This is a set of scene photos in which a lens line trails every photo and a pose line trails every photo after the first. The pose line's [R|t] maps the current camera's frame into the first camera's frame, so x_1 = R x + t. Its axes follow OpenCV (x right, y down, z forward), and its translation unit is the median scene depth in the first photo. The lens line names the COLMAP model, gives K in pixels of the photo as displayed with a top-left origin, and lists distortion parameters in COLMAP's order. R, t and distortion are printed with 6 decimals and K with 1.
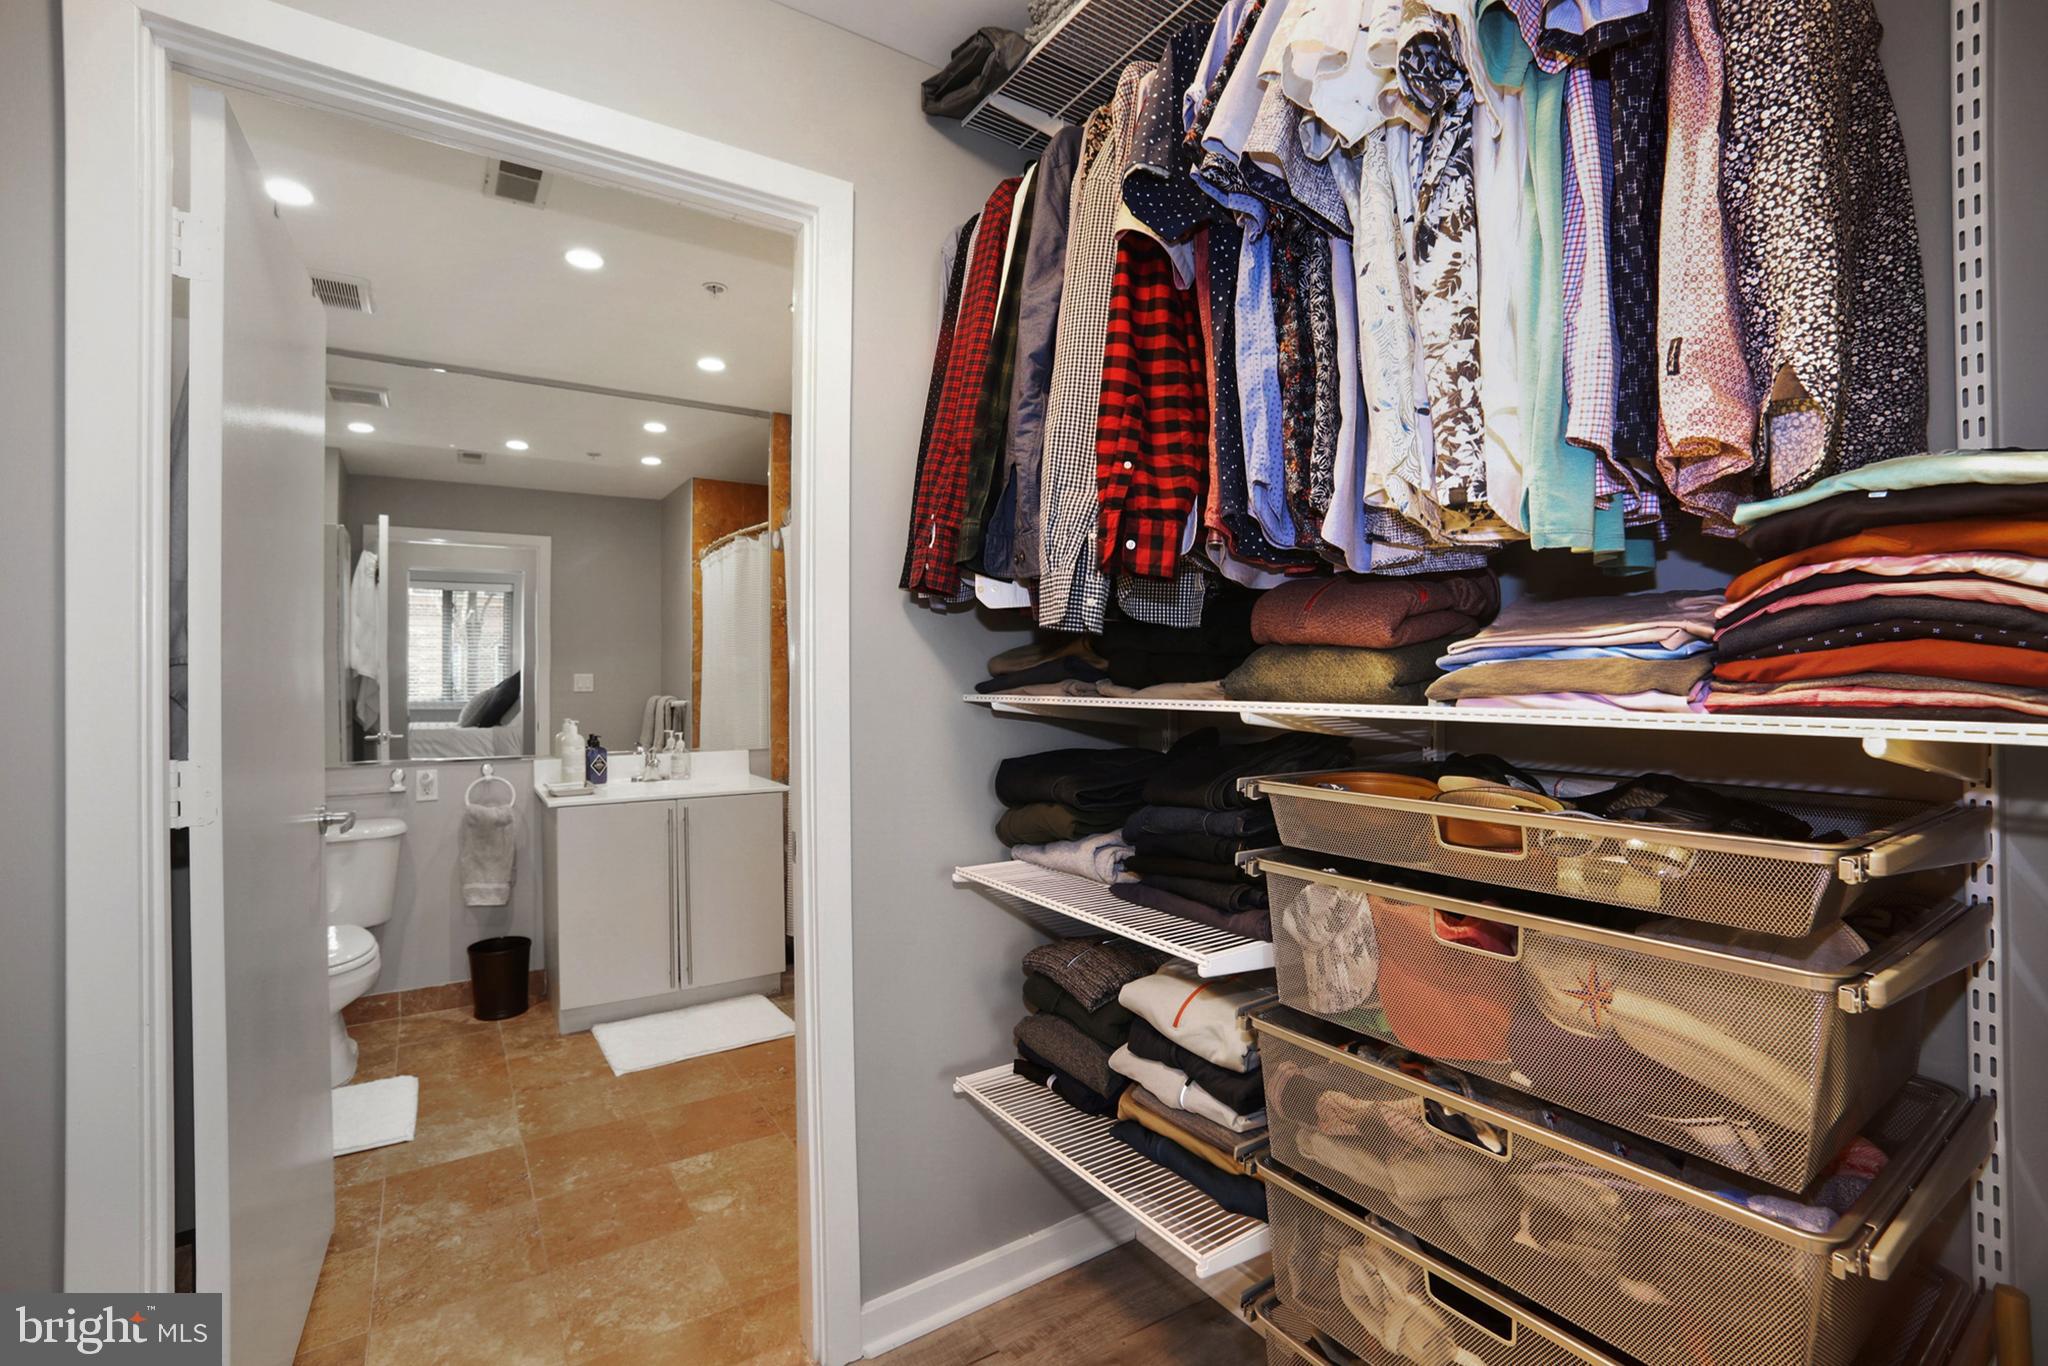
lens RADIAL K [[873.7, 0, 1013.2], [0, 873.7, 685.2], [0, 0, 1]] dist [-0.052704, 0.000322]
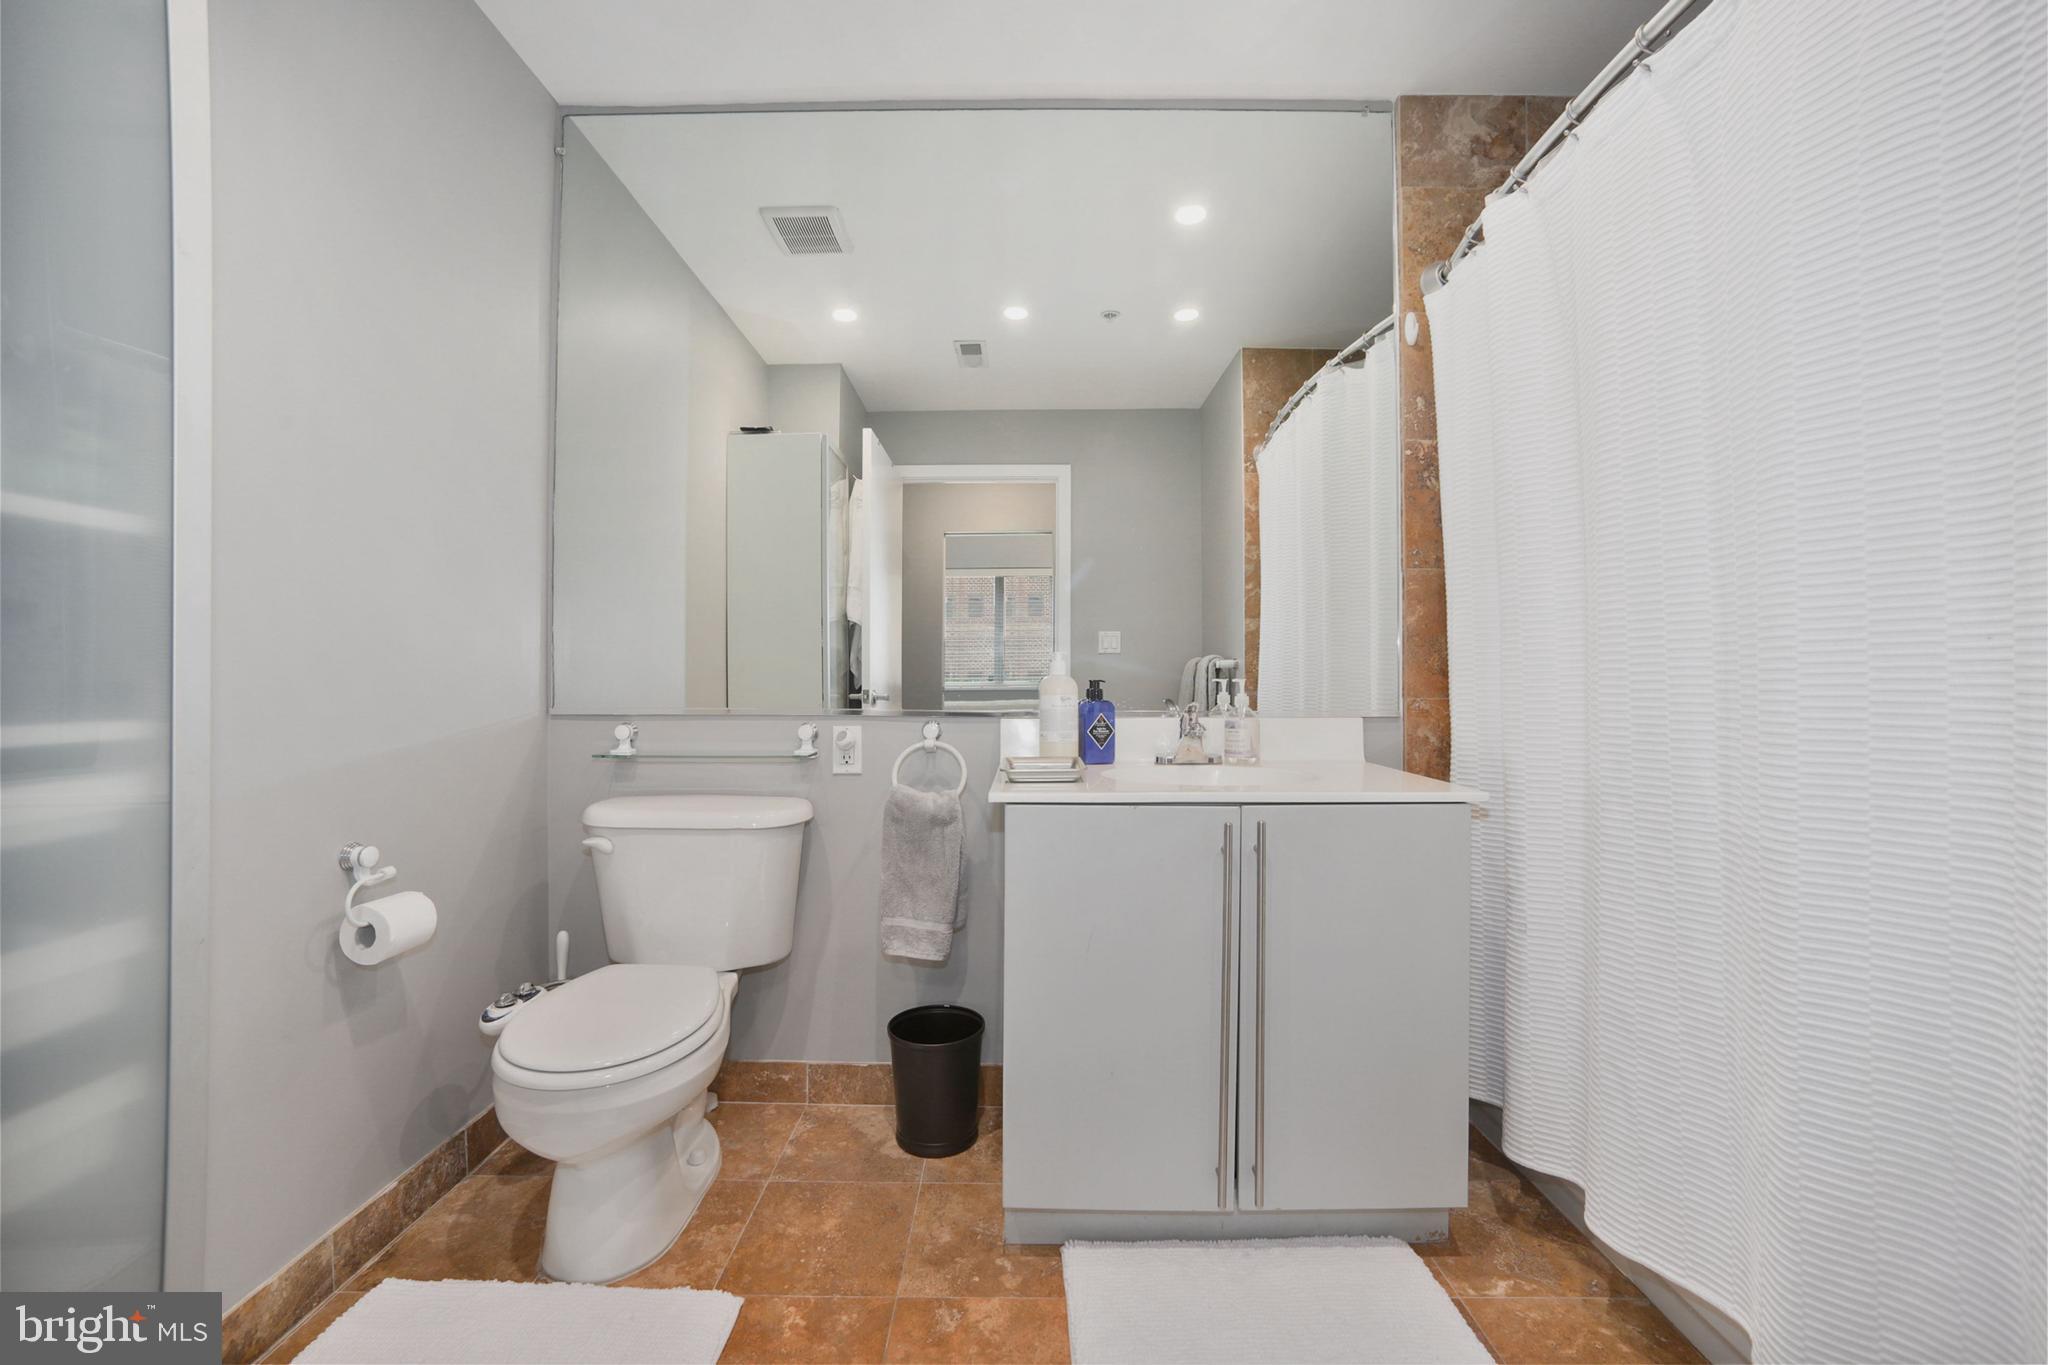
lens RADIAL K [[838.9, 0, 1008.8], [0, 838.9, 685.5], [0, 0, 1]] dist [-0.042842, 0.017752]
pose [[0.821276, 0.005961, -0.570500, -0.233880], [-0.008075, 0.999967, -0.001175, 0.069466], [0.570474, 0.005572, 0.821297, 0.556685]]
